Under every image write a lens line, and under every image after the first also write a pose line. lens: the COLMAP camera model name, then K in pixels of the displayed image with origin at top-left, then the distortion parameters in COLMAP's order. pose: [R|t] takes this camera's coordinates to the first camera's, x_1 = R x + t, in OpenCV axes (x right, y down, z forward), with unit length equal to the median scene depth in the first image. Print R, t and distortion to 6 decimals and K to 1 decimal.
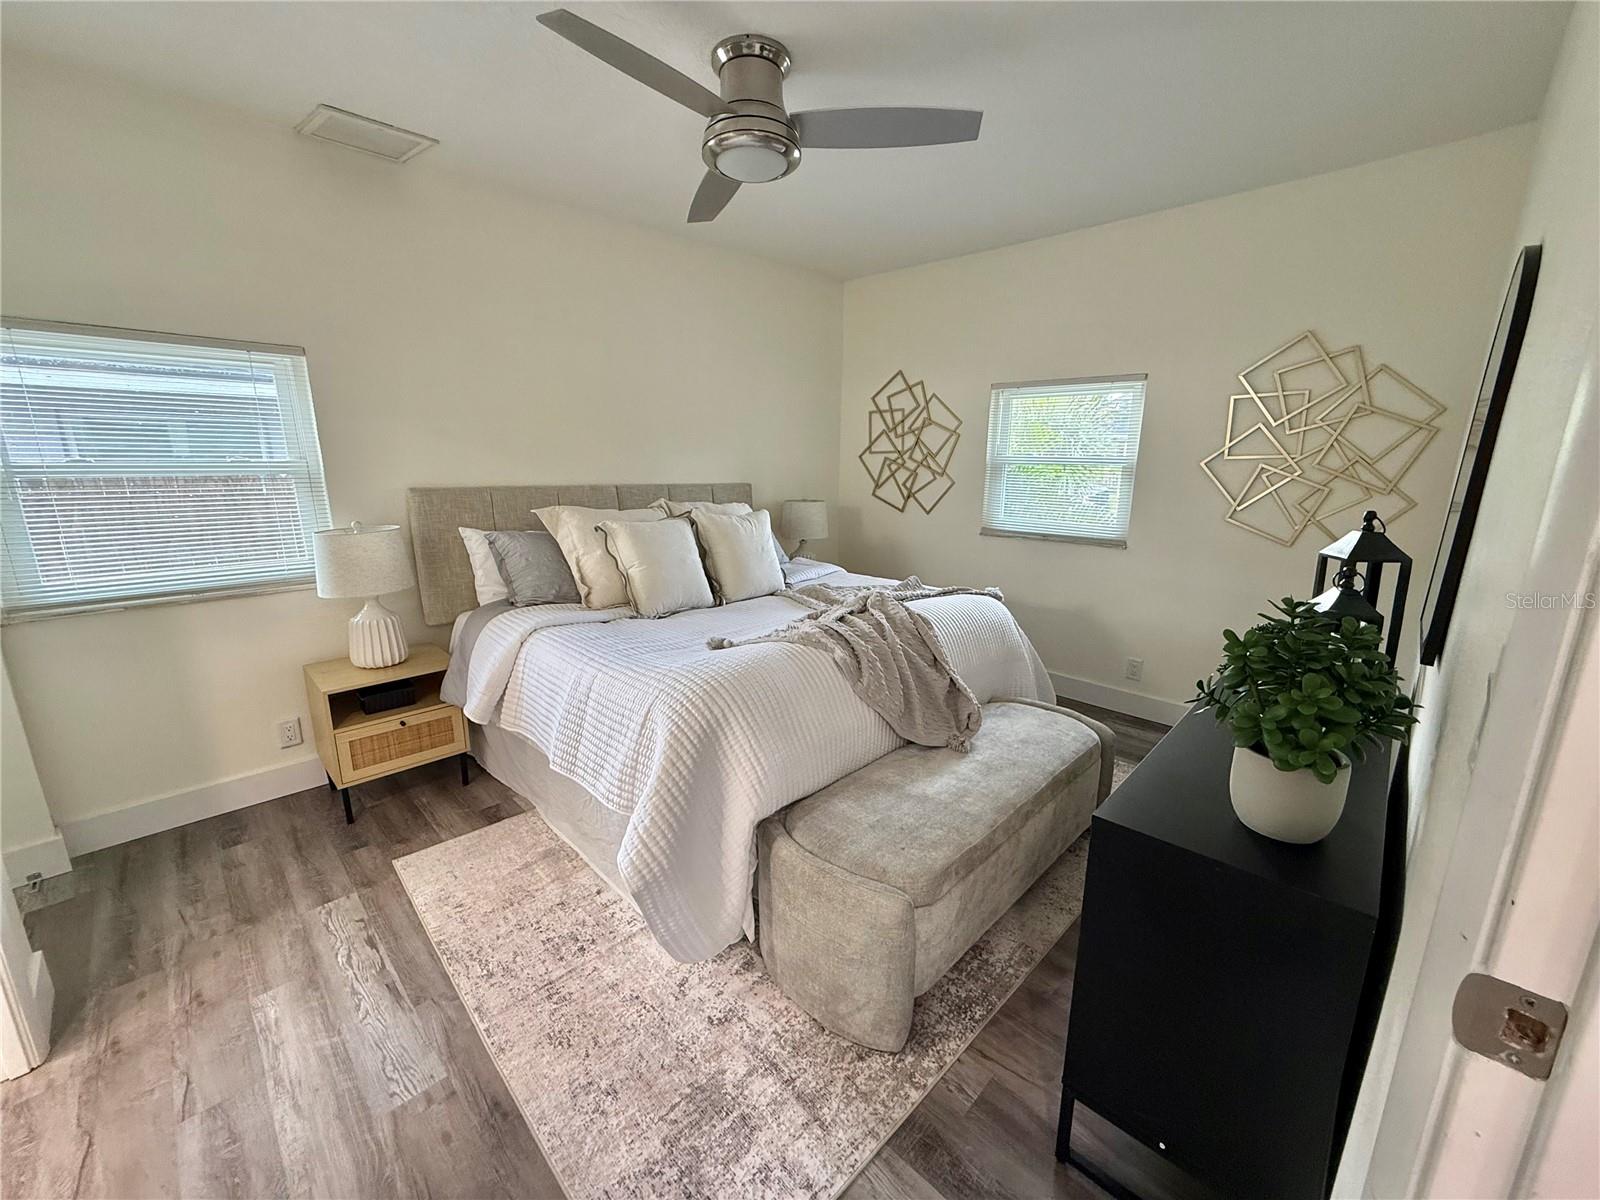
lens RADIAL K [[631.4, 0, 800.0], [0, 631.4, 600.0], [0, 0, 1]] dist [-0.018134, -0.000044]
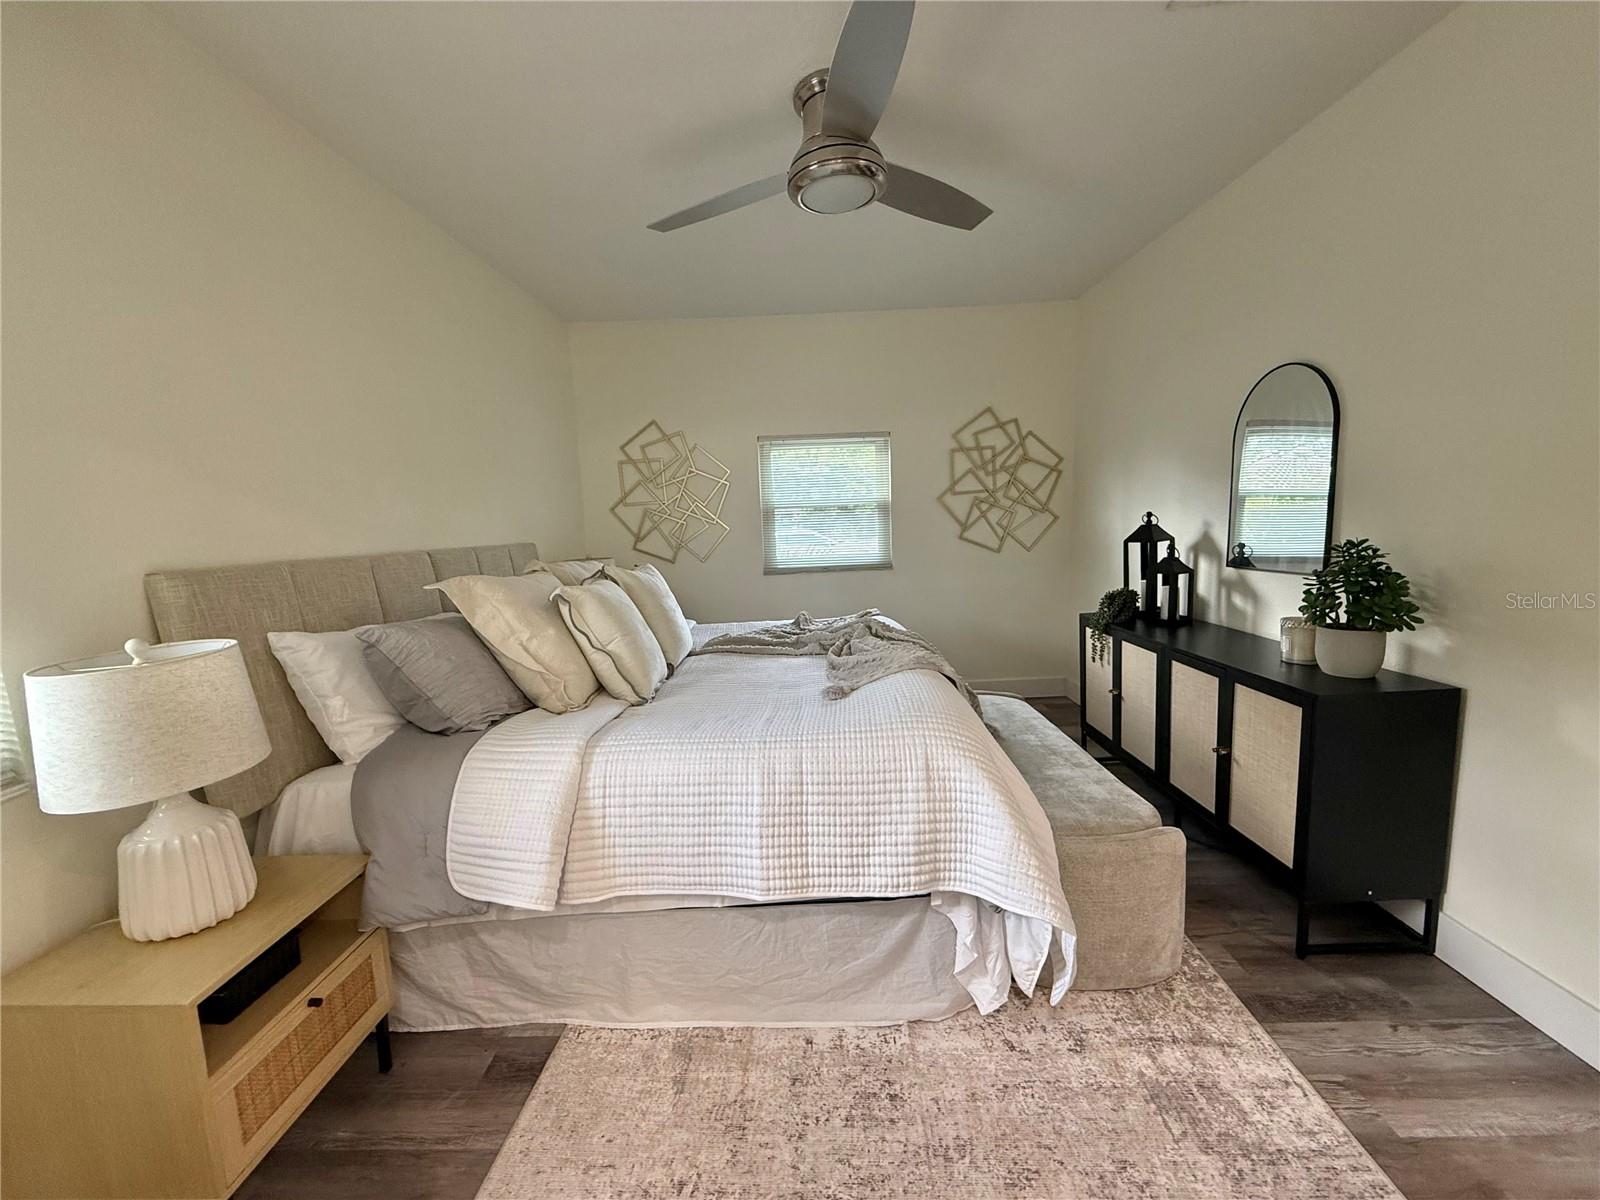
lens RADIAL K [[633.9, 0, 800.0], [0, 633.9, 600.0], [0, 0, 1]] dist [-0.000747, 0.000224]
pose [[0.727175, -0.123328, 0.675283, -0.911971], [0.187149, 0.982081, -0.022172, -0.065894], [-0.660448, 0.142502, 0.737226, 0.402606]]
